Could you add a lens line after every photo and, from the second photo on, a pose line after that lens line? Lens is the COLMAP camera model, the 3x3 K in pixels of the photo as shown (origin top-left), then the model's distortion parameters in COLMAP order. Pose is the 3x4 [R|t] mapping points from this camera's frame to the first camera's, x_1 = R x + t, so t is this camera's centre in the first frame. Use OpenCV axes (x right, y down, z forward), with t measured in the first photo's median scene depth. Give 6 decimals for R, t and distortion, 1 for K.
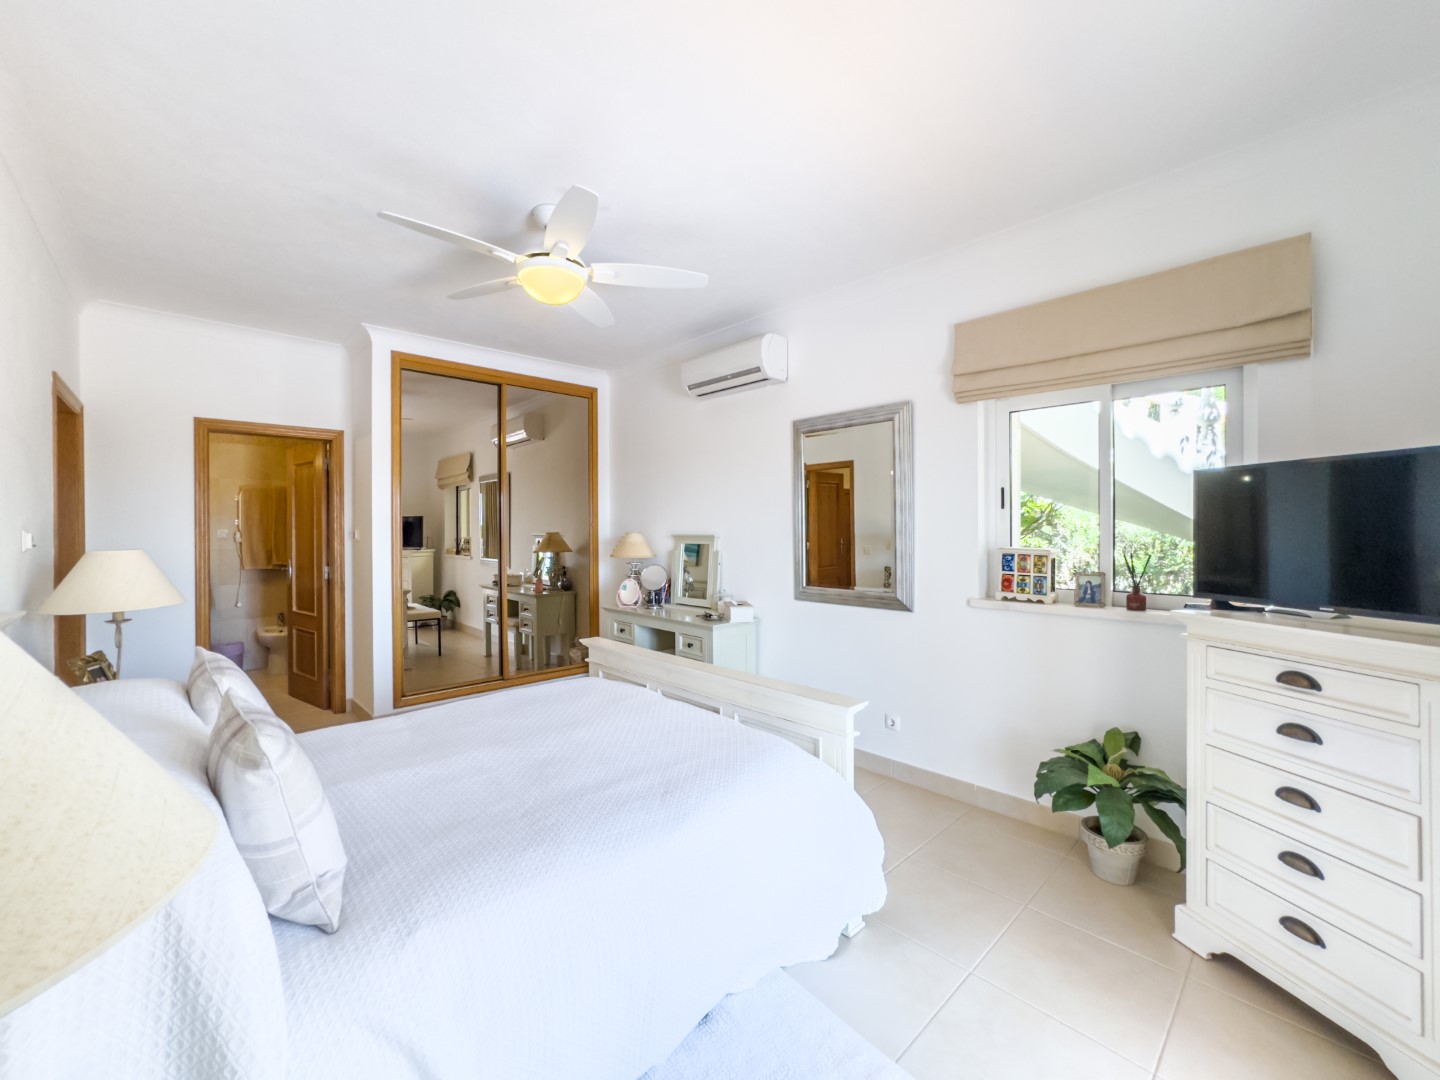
lens RADIAL K [[587.4, 0, 718.7], [0, 587.4, 533.1], [0, 0, 1]] dist [-0.000560, -0.000013]
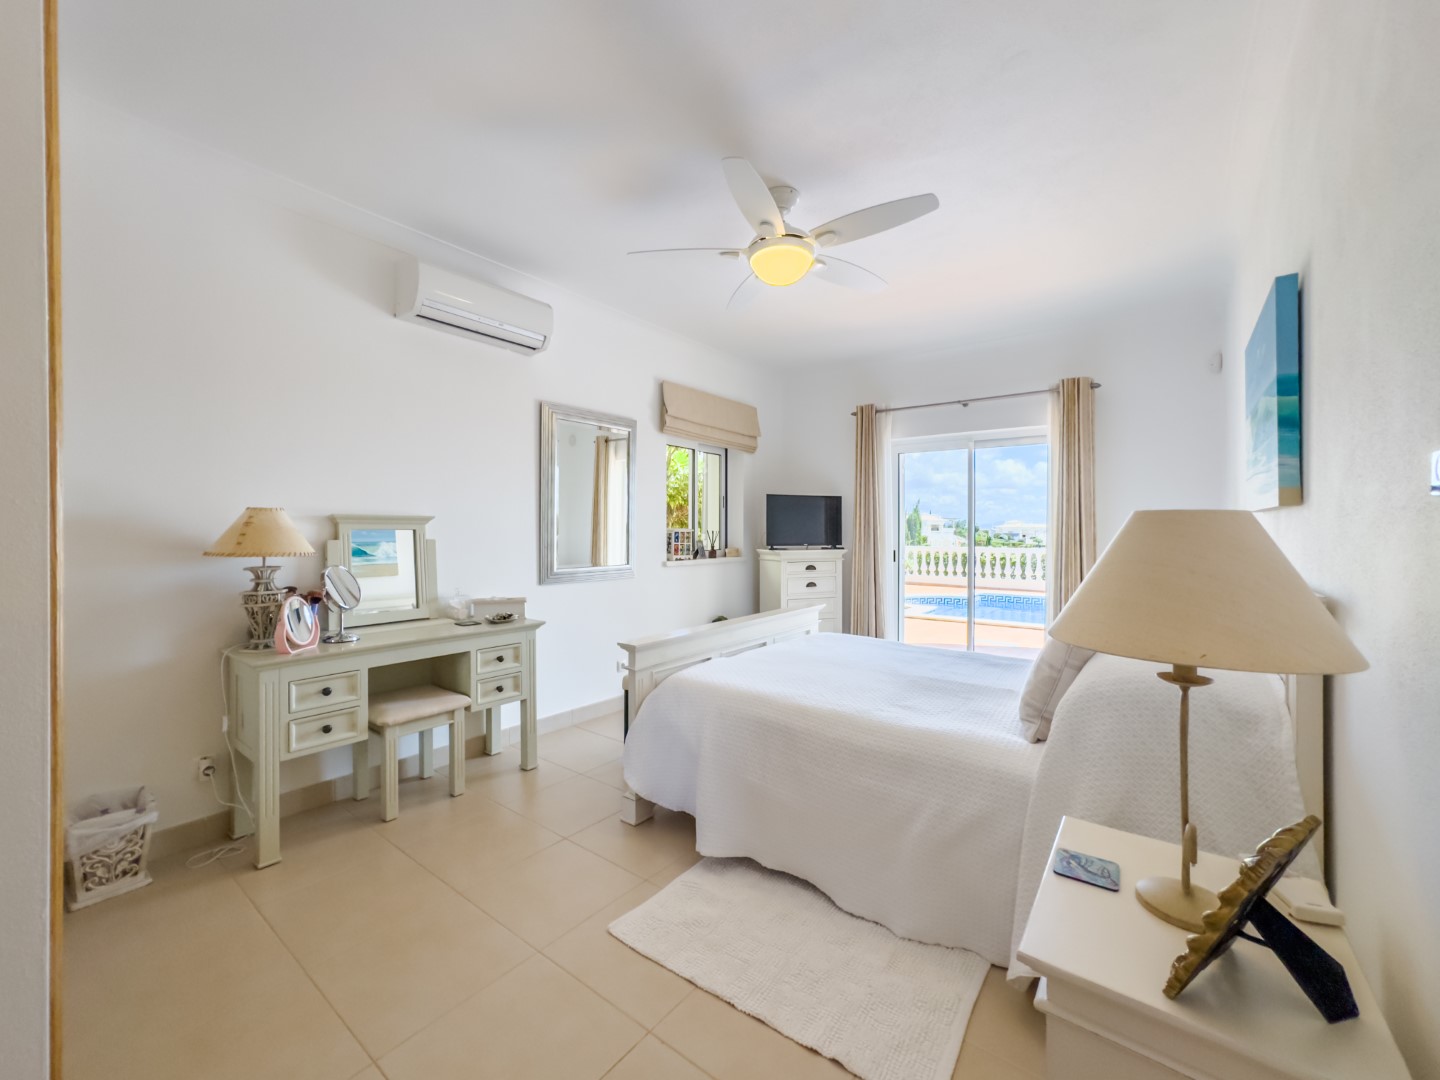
lens RADIAL K [[587.4, 0, 717.4], [0, 587.4, 533.8], [0, 0, 1]] dist [-0.000560, -0.000013]
pose [[-0.152311, 0.000819, 0.988332, -1.301141], [0.006783, 0.999977, 0.000216, 0.046892], [-0.988309, 0.006737, -0.152313, 1.292921]]
